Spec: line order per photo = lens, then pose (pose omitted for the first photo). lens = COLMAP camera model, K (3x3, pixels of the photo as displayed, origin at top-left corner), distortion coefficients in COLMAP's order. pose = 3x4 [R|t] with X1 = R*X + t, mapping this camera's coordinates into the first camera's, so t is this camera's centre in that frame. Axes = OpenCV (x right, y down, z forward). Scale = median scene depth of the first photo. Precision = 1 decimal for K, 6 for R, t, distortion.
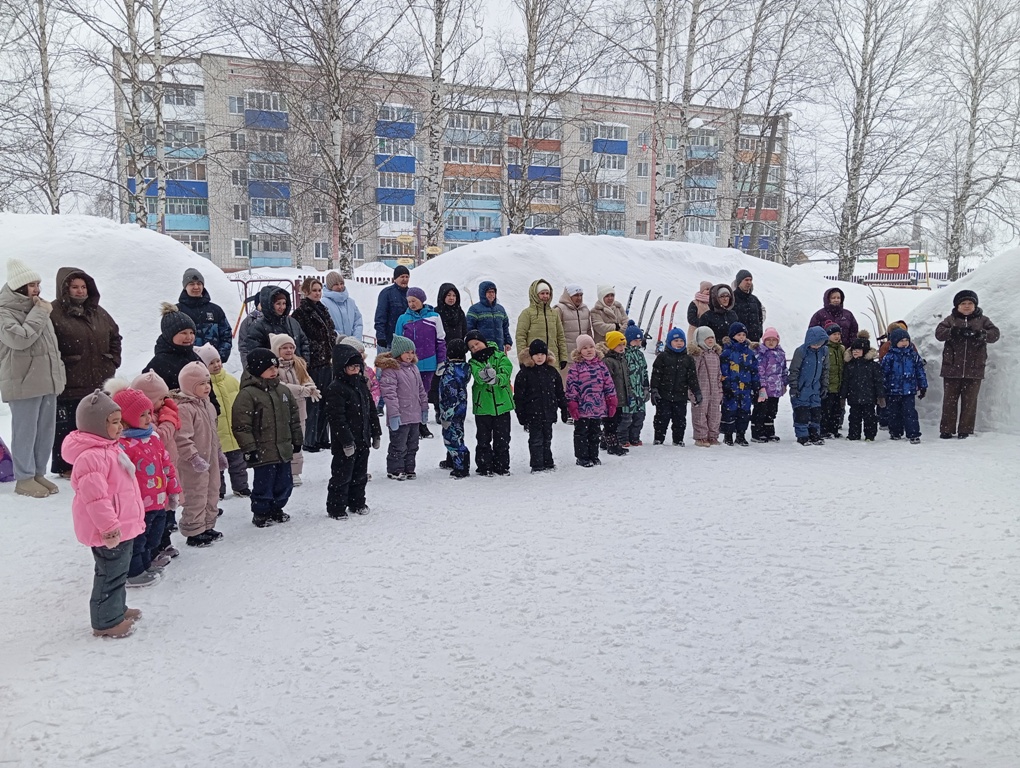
lens RADIAL K [[882.4, 0, 494.3], [0, 882.4, 391.4], [0, 0, 1]] dist [0.039080, -0.020321]
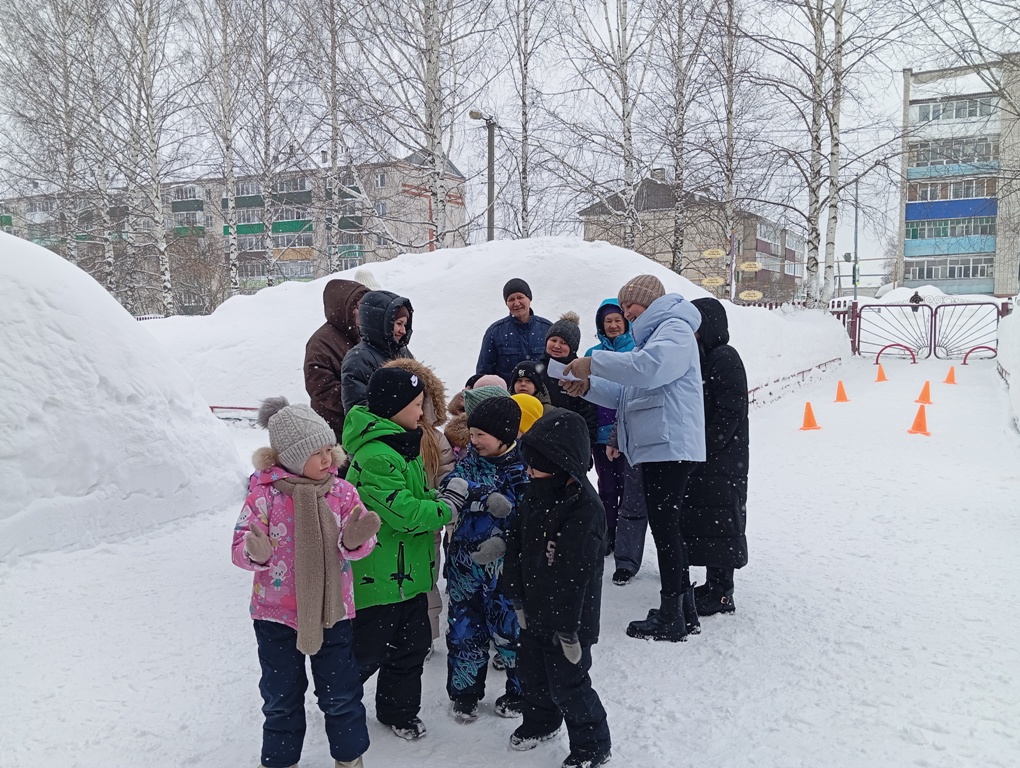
lens RADIAL K [[869.6, 0, 506.8], [0, 869.6, 414.0], [0, 0, 1]] dist [0.056076, -0.085045]
pose [[0.651660, 0.073249, -0.754966, 0.066030], [-0.079569, 0.996436, 0.027995, -0.009269], [0.754326, 0.041829, 0.655166, 0.108246]]
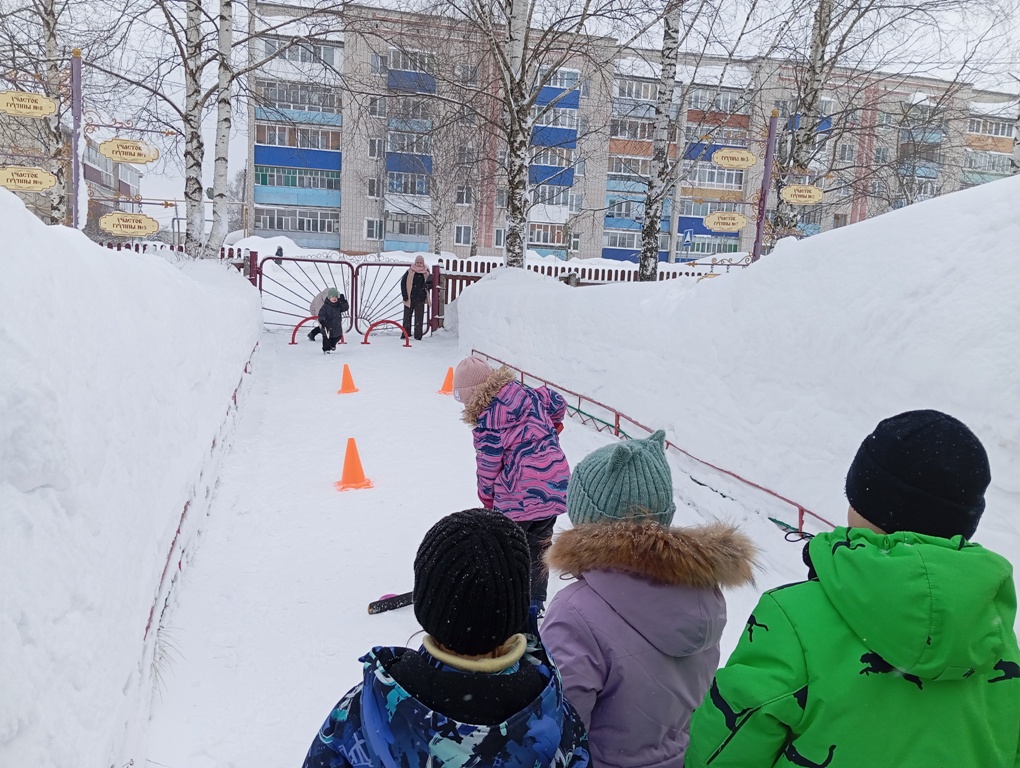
lens RADIAL K [[876.2, 0, 479.6], [0, 876.2, 387.1], [0, 0, 1]] dist [0.052547, -0.048414]
pose [[0.985552, 0.063577, -0.156987, -0.065694], [-0.063110, 0.997975, 0.007967, -0.034305], [0.157176, 0.002056, 0.987568, 0.287120]]
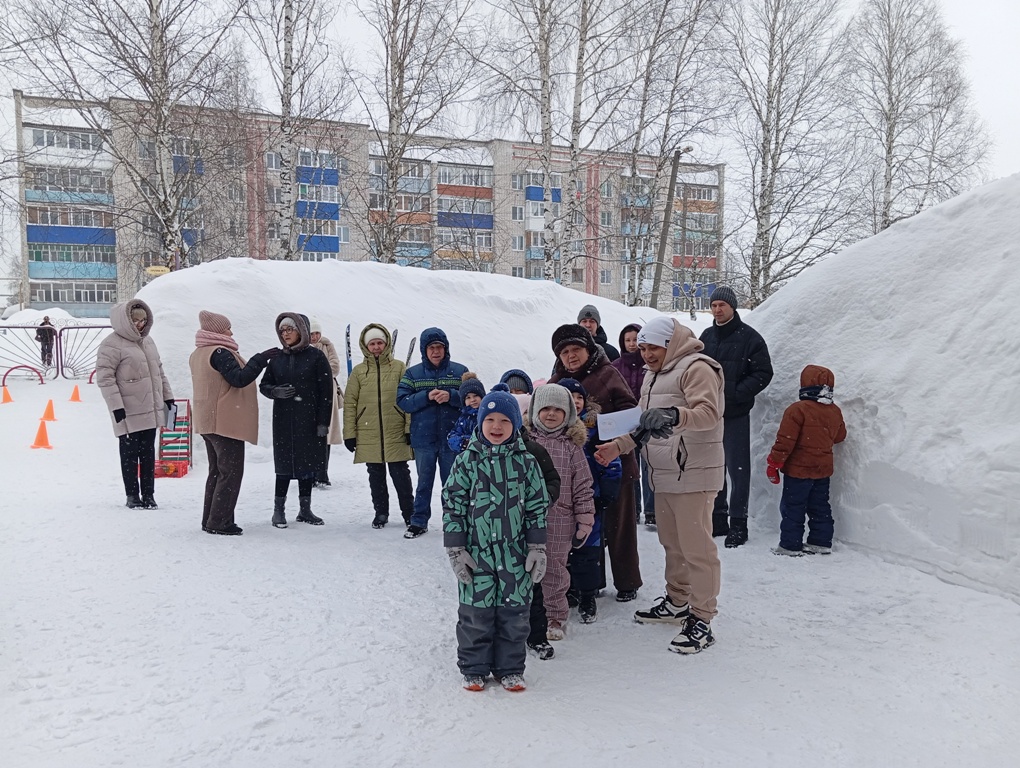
lens RADIAL K [[876.2, 0, 479.6], [0, 876.2, 387.1], [0, 0, 1]] dist [0.052547, -0.048414]
pose [[0.999651, -0.008312, 0.025057, 0.079905], [0.009827, 0.998093, -0.060945, -0.006780], [-0.024503, 0.061170, 0.997827, 0.090008]]
